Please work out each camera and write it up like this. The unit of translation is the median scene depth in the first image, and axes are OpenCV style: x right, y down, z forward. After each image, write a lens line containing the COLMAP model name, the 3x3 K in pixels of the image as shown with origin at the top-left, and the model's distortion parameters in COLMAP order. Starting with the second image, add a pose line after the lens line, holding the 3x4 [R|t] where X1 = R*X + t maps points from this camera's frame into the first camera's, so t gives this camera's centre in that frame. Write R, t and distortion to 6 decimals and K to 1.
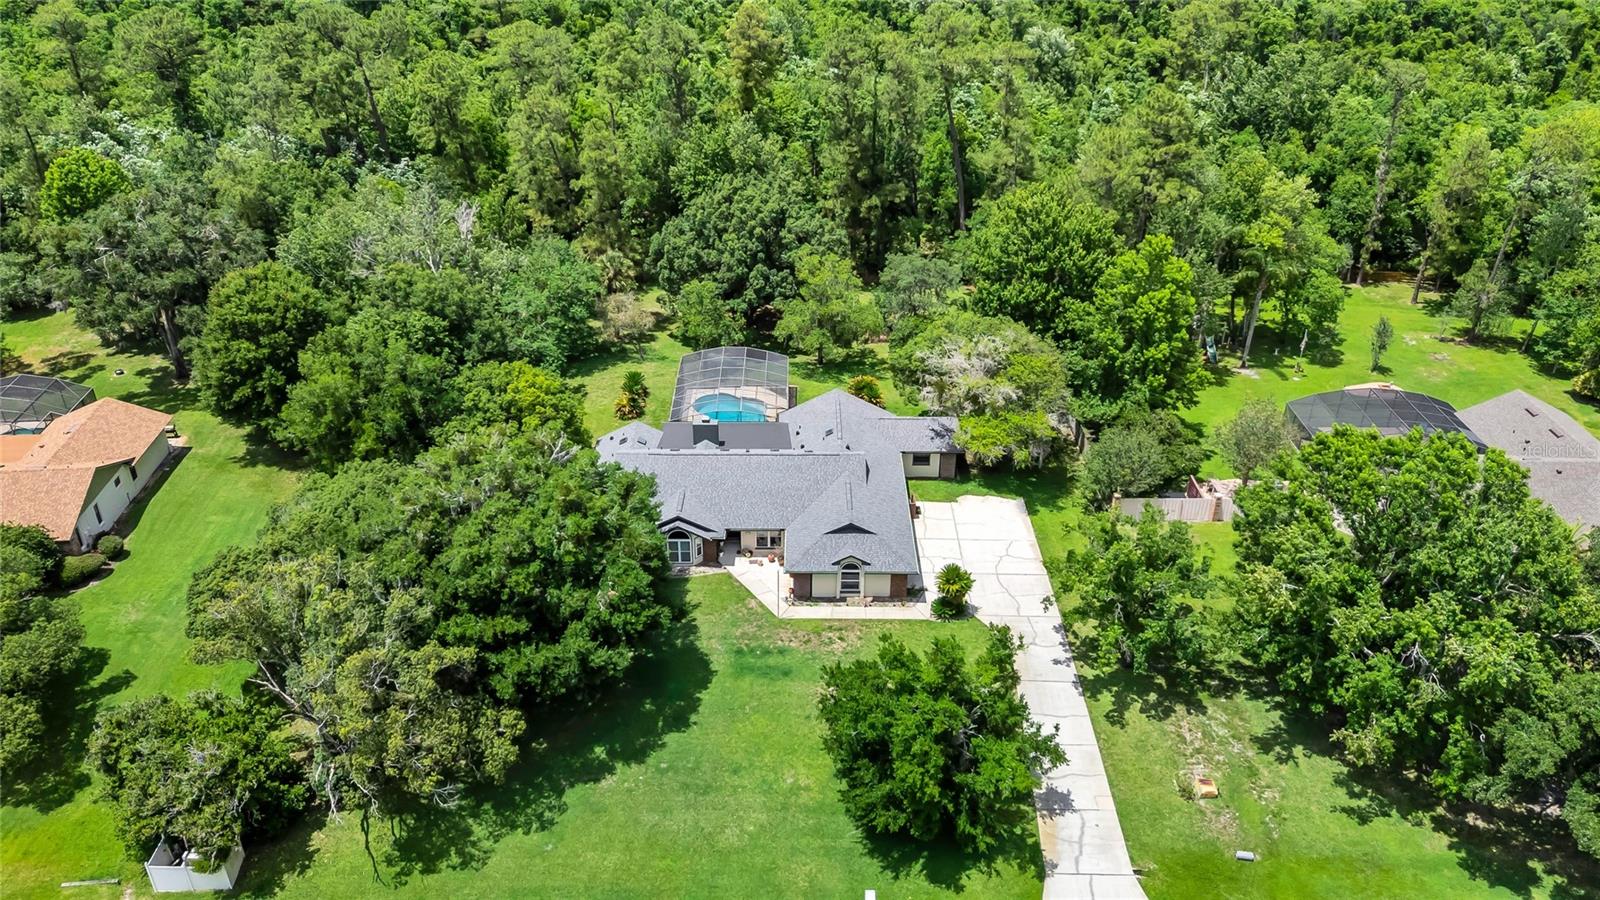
lens RADIAL K [[1176.0, 0, 800.0], [0, 1176.0, 450.0], [0, 0, 1]] dist [0.070689, -0.063232]
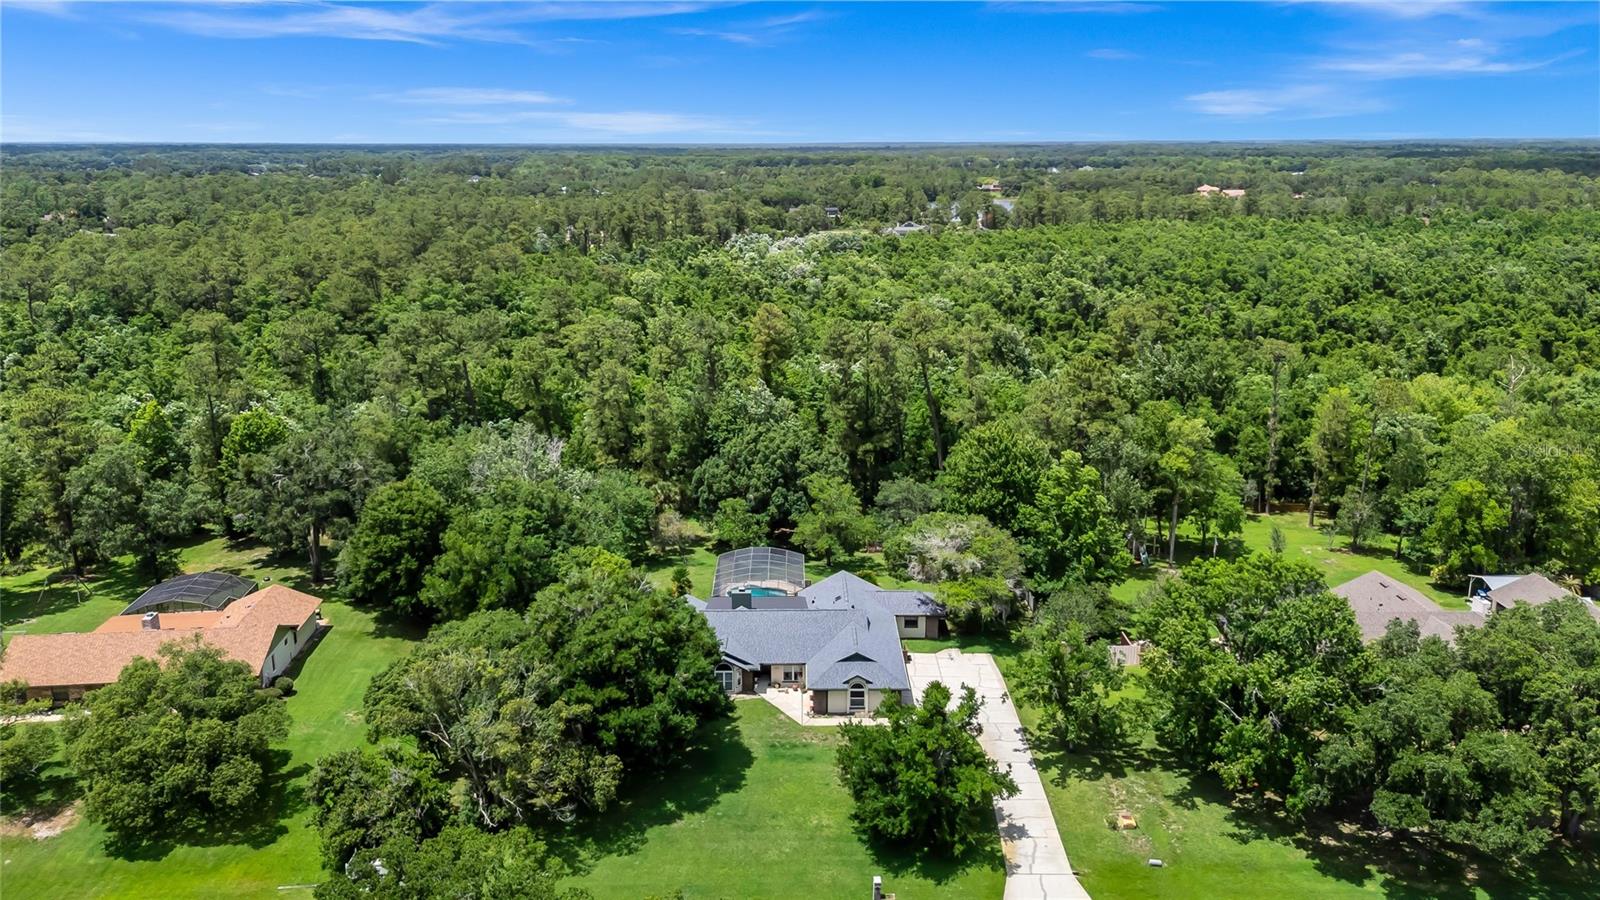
lens RADIAL K [[1176.0, 0, 800.0], [0, 1176.0, 450.0], [0, 0, 1]] dist [0.070689, -0.063232]
pose [[0.999960, -0.008794, 0.001663, -0.017198], [0.008925, 0.965899, -0.258764, 0.157477], [0.000669, 0.258768, 0.965939, -0.280066]]
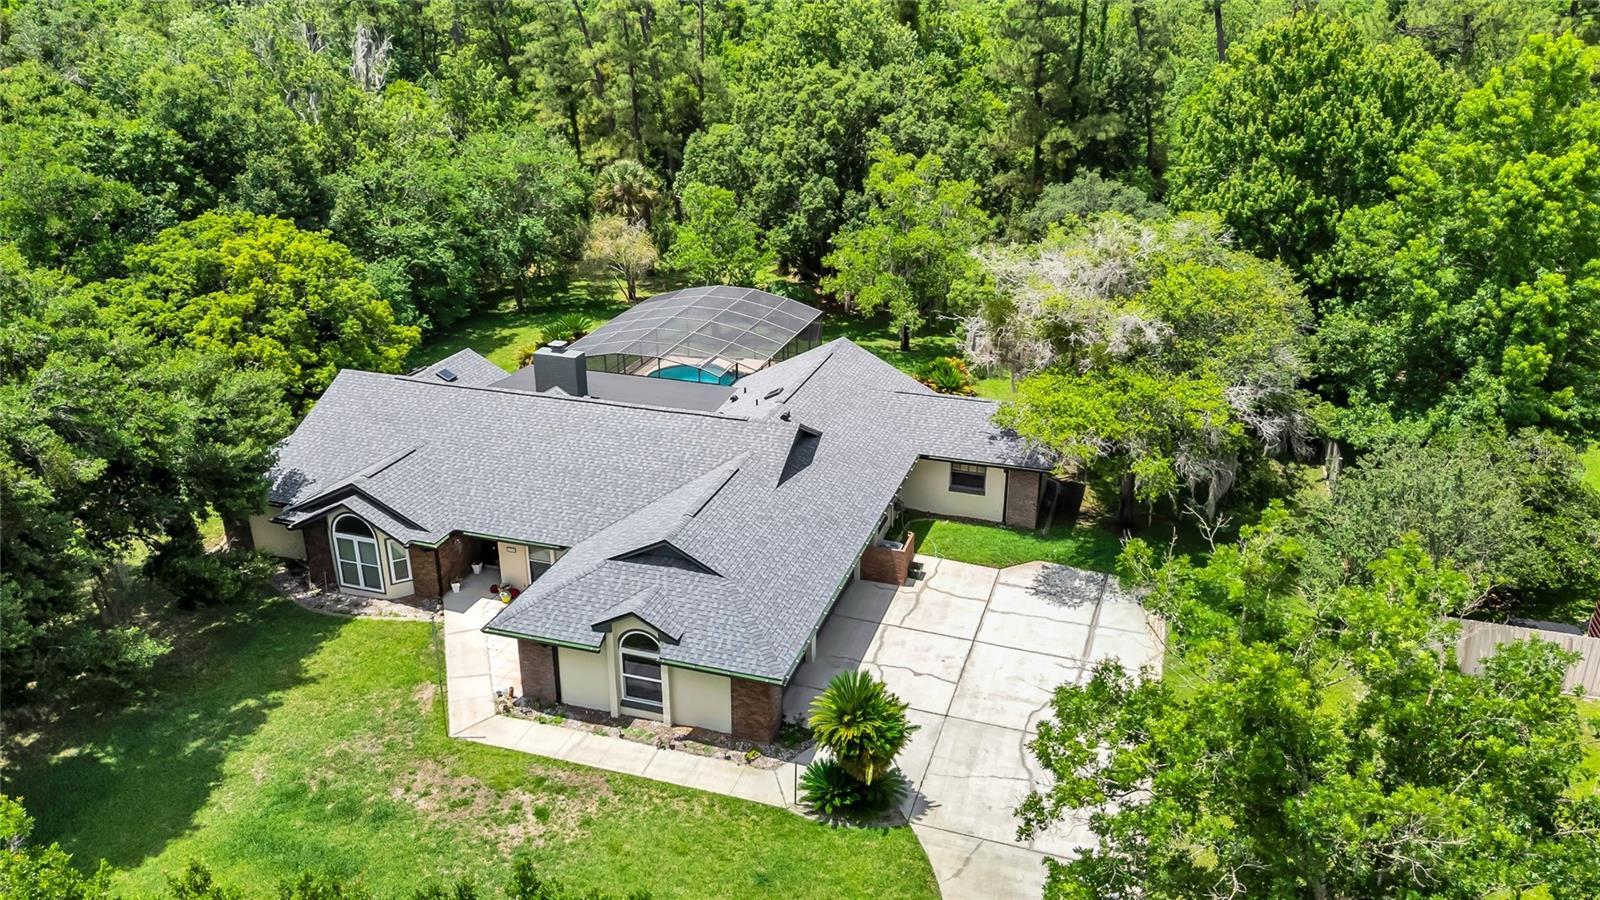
lens RADIAL K [[1159.3, 0, 828.9], [0, 1159.3, 466.0], [0, 0, 1]] dist [0.039283, 0.000449]
pose [[0.954058, 0.116918, -0.275867, 0.180902], [-0.149070, 0.983904, -0.098542, 0.058678], [0.259906, 0.135138, 0.956131, 0.530524]]
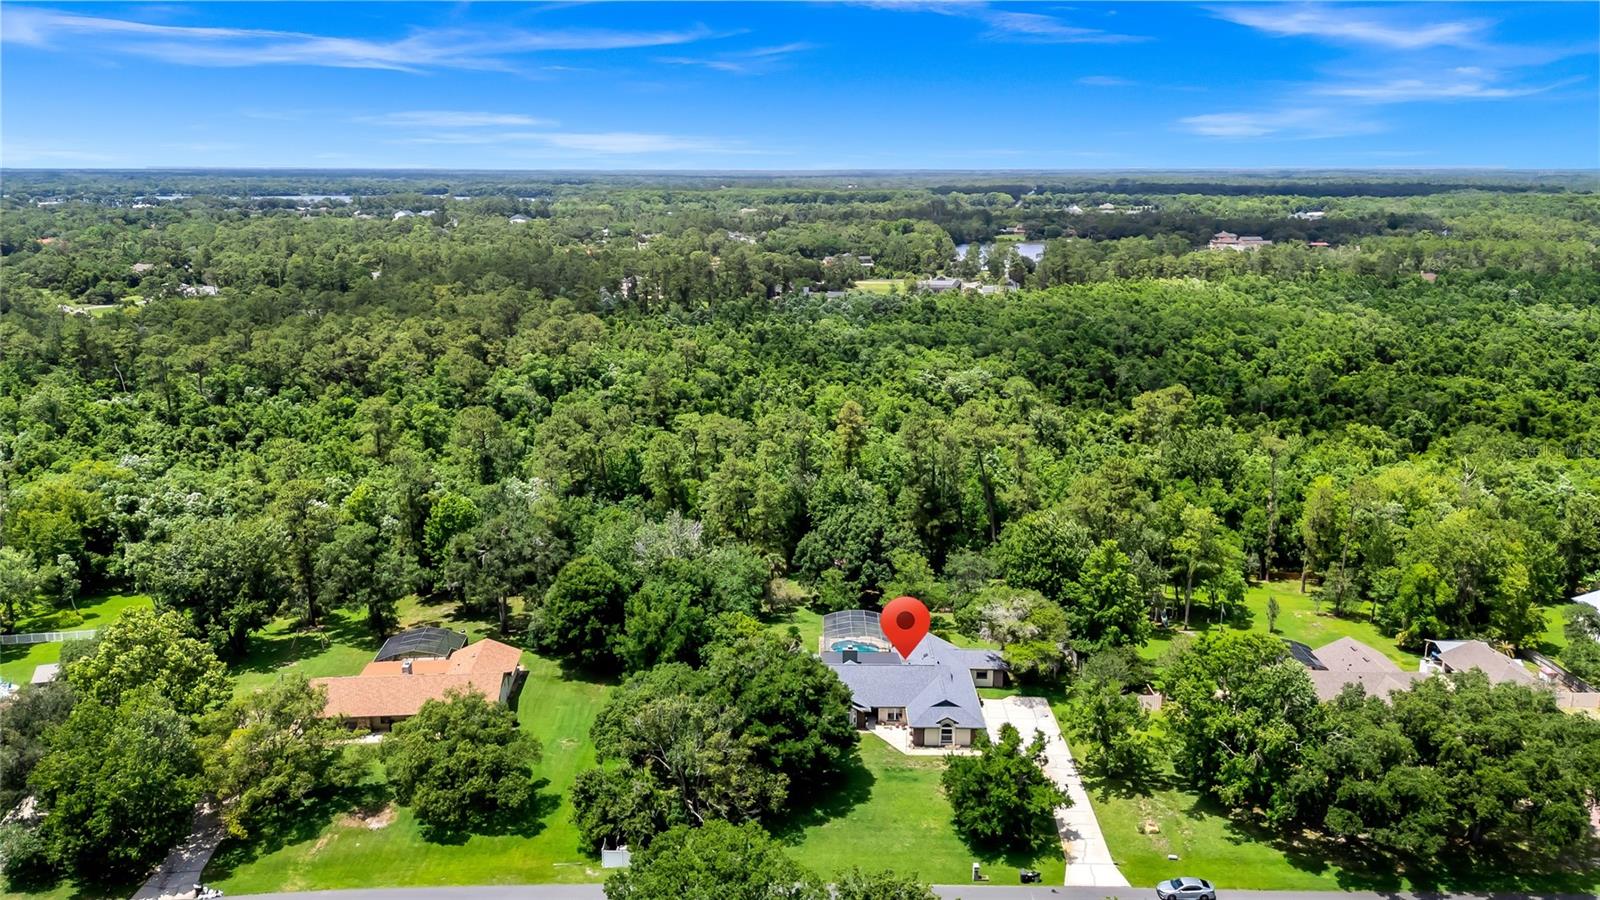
lens RADIAL K [[1176.0, 0, 800.0], [0, 1176.0, 450.0], [0, 0, 1]] dist [0.070689, -0.063232]
pose [[0.999914, -0.001222, -0.013095, -0.127289], [-0.002463, 0.960662, -0.277711, 0.165187], [0.012919, 0.277719, 0.960575, -0.664759]]
